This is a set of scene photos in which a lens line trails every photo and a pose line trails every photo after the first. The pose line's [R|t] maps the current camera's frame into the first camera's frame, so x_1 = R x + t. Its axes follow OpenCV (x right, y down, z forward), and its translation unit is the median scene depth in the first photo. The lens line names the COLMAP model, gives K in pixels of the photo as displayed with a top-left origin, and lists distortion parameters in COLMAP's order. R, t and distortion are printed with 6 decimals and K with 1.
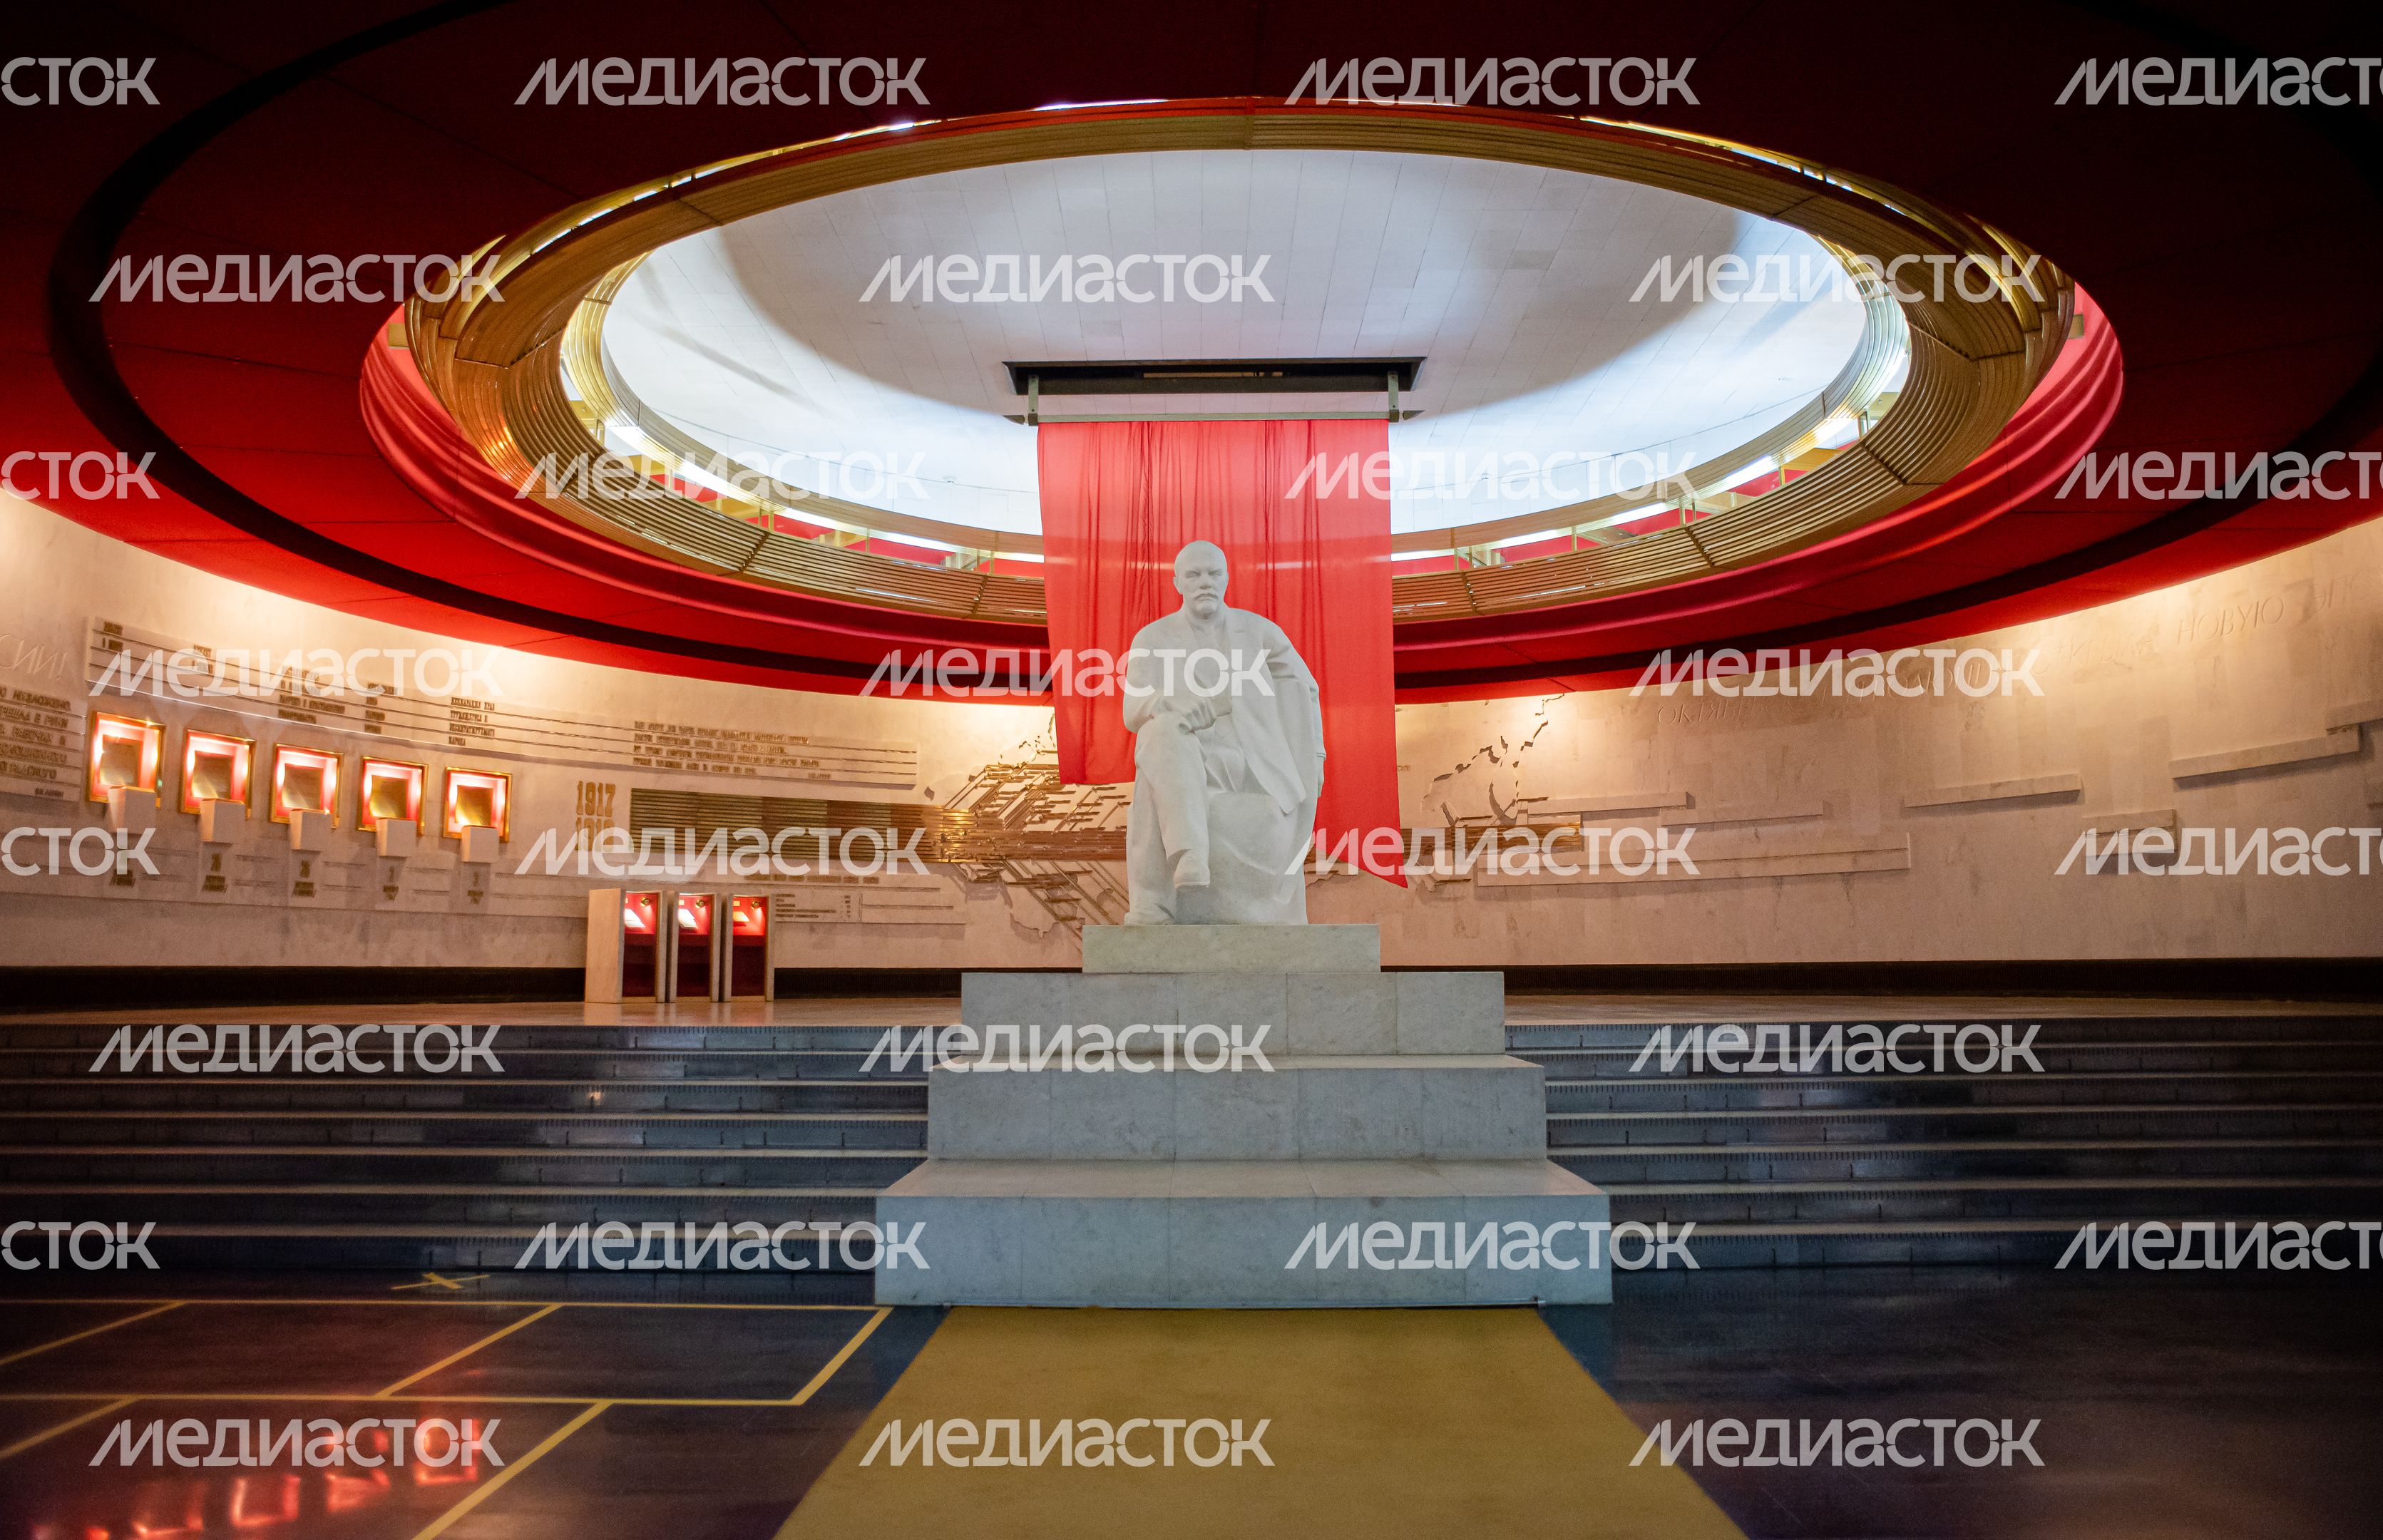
lens RADIAL K [[1643.7, 0, 1149.1], [0, 1643.7, 765.8], [0, 0, 1]] dist [-0.098657, 0.099849]
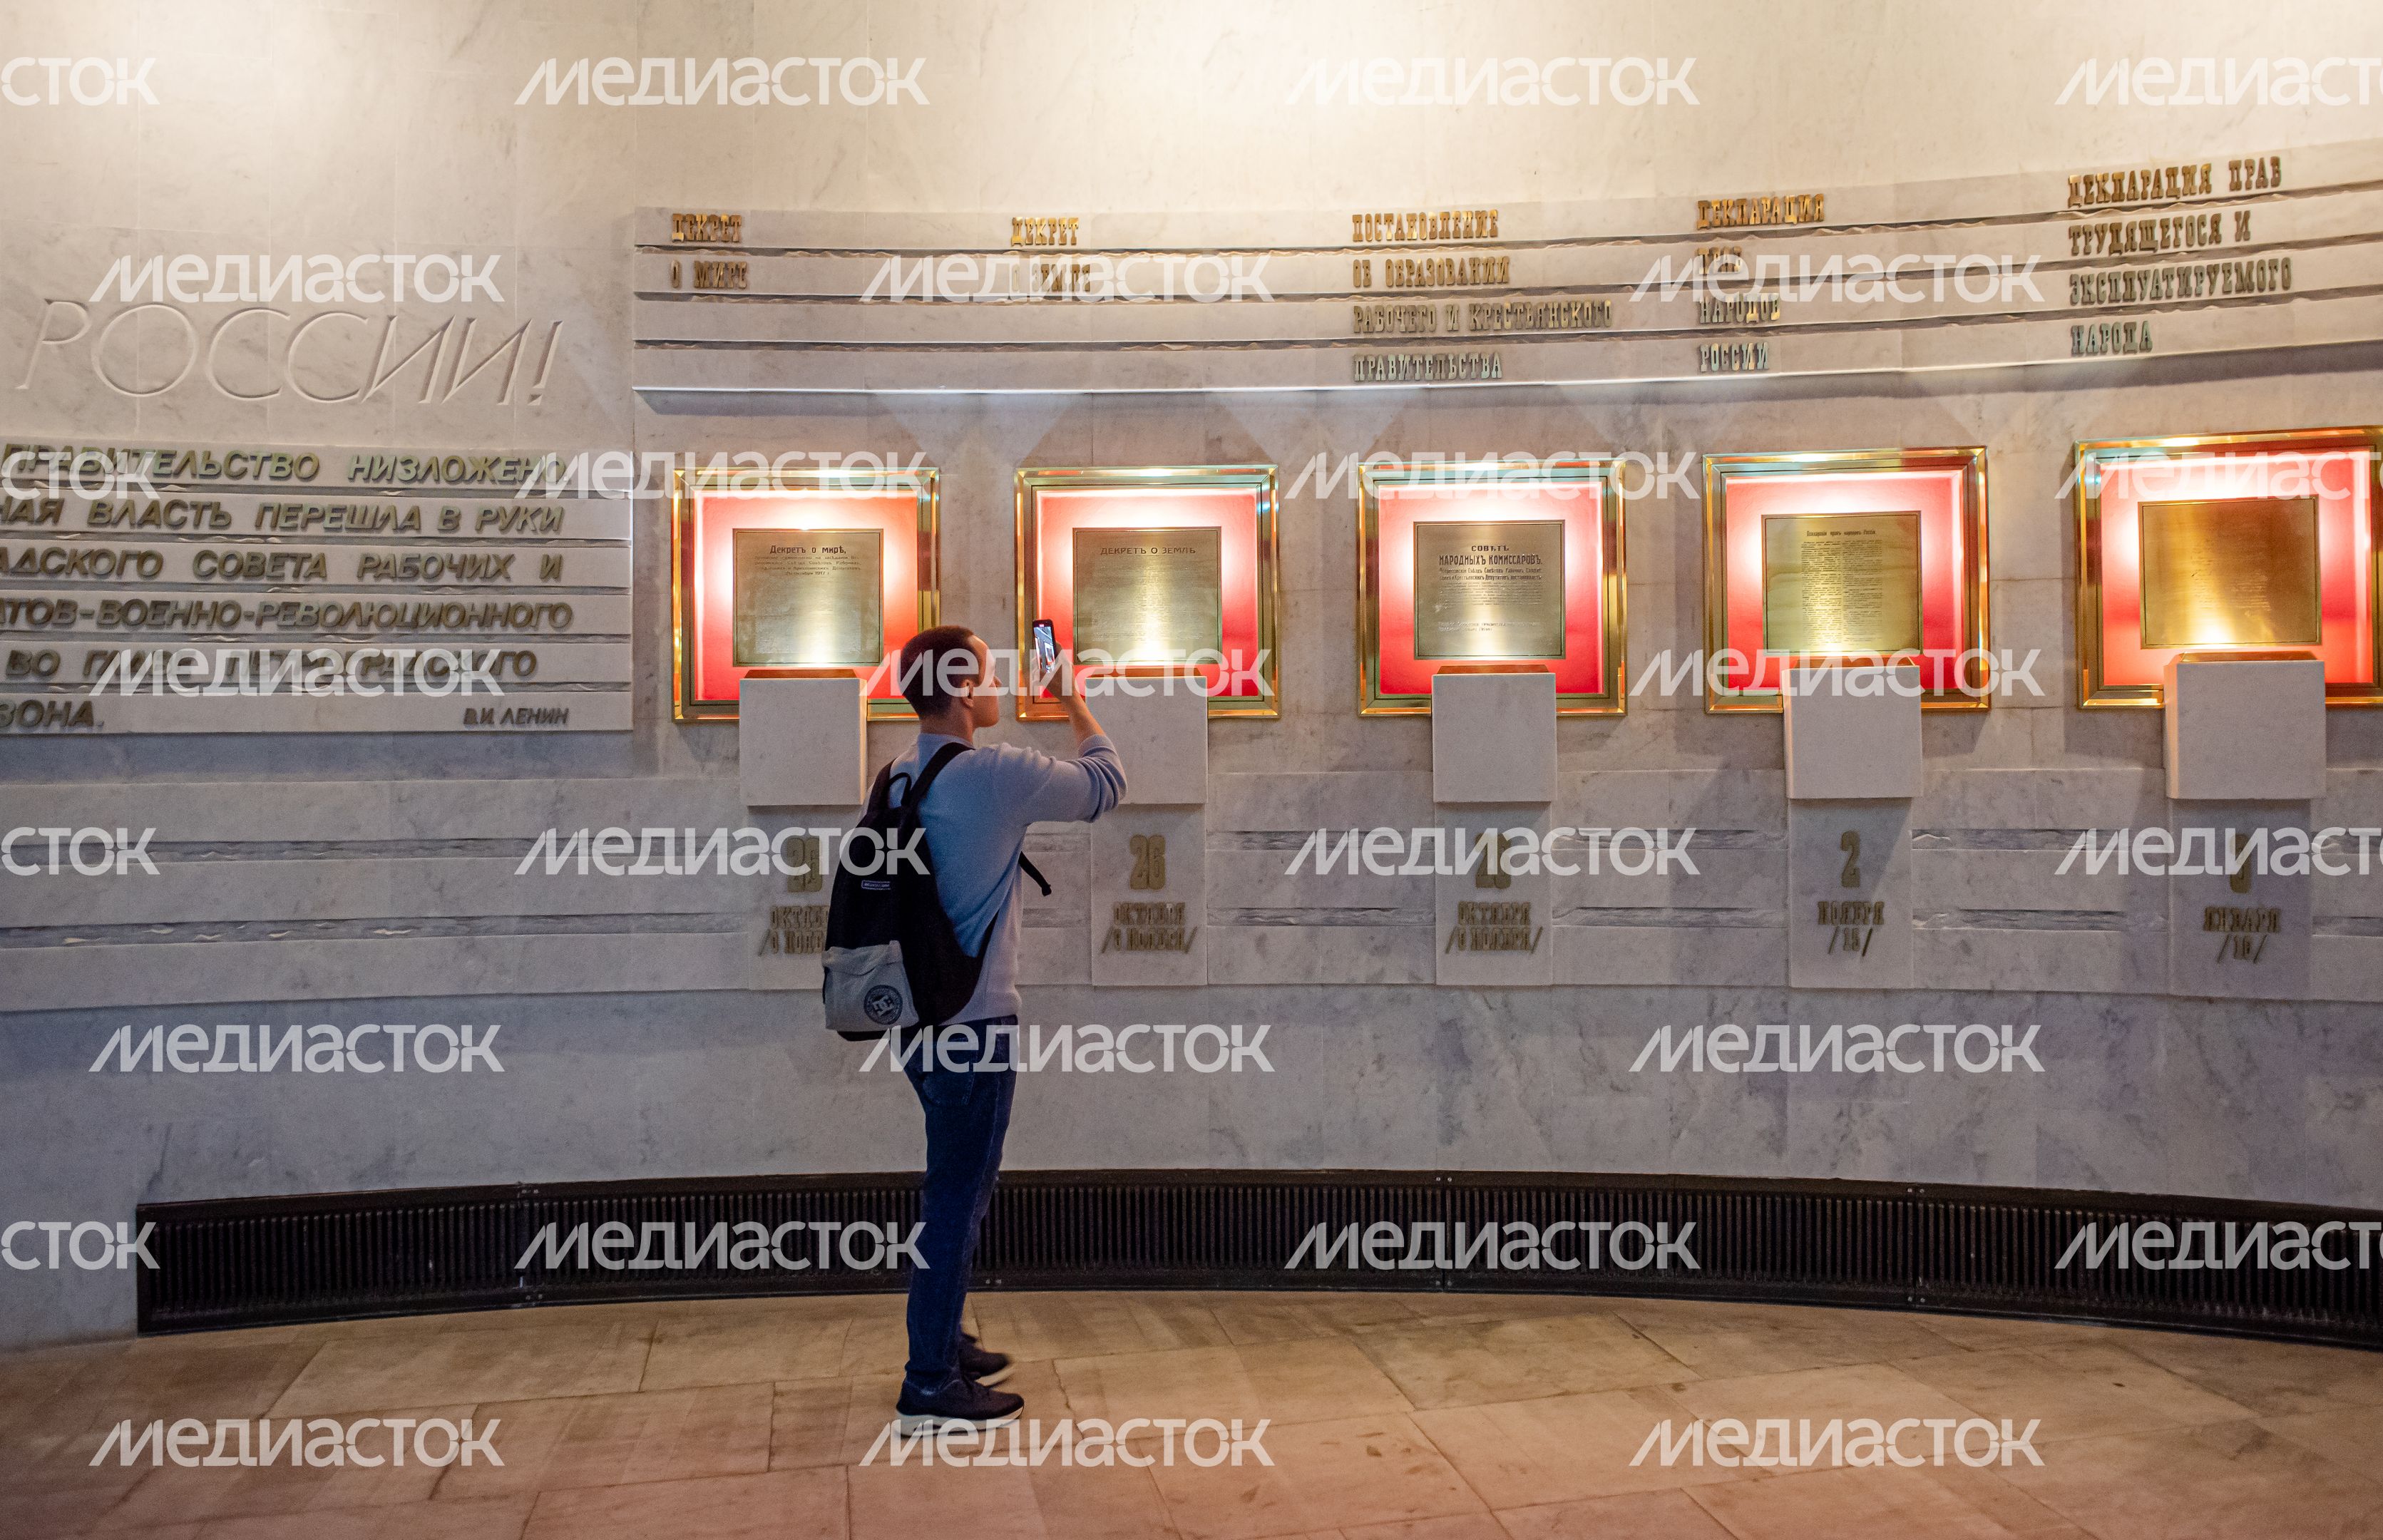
lens RADIAL K [[1808.8, 0, 1193.3], [0, 1808.8, 682.4], [0, 0, 1]] dist [-0.108222, 0.137077]
pose [[0.252492, -0.030473, -0.967119, -0.200528], [0.125998, 0.992029, 0.001637, 0.022102], [0.959360, -0.122268, 0.254319, 0.827125]]
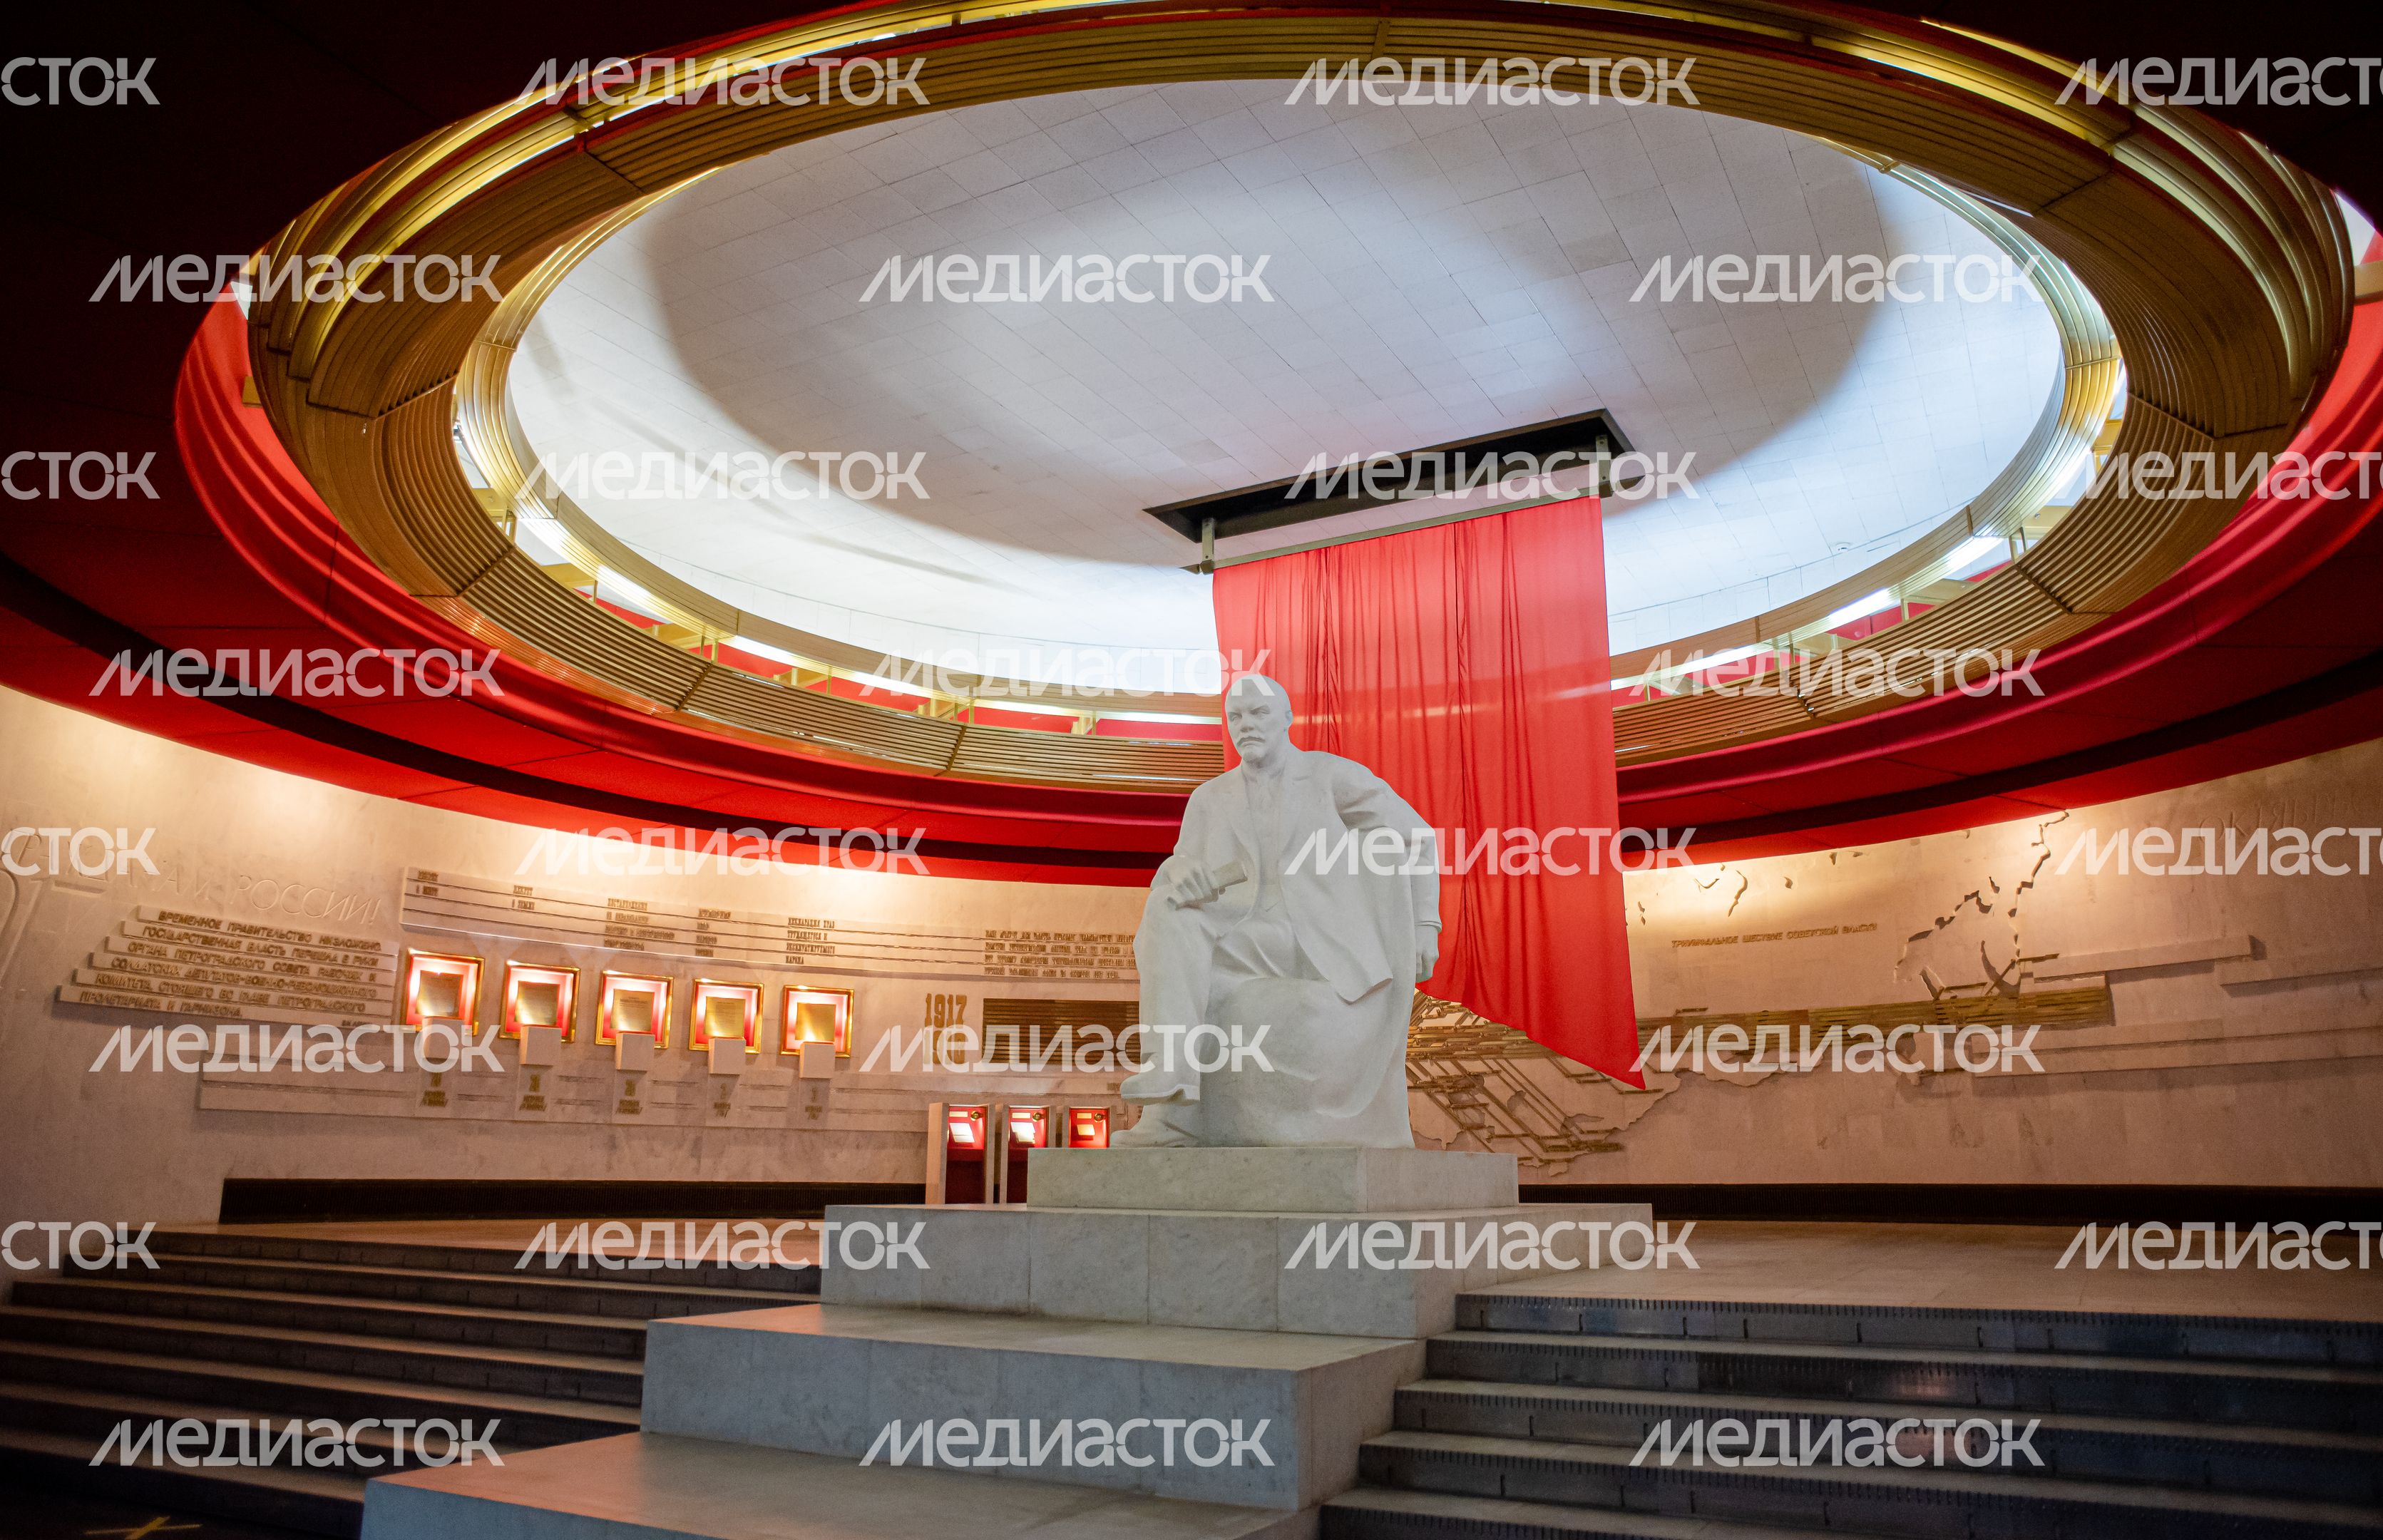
lens RADIAL K [[1643.7, 0, 1149.1], [0, 1643.7, 765.8], [0, 0, 1]] dist [-0.098657, 0.099849]
pose [[0.878565, -0.107749, -0.465310, 0.286862], [0.051386, 0.989890, -0.132200, 0.012293], [0.474850, 0.092235, 0.875220, 0.195217]]
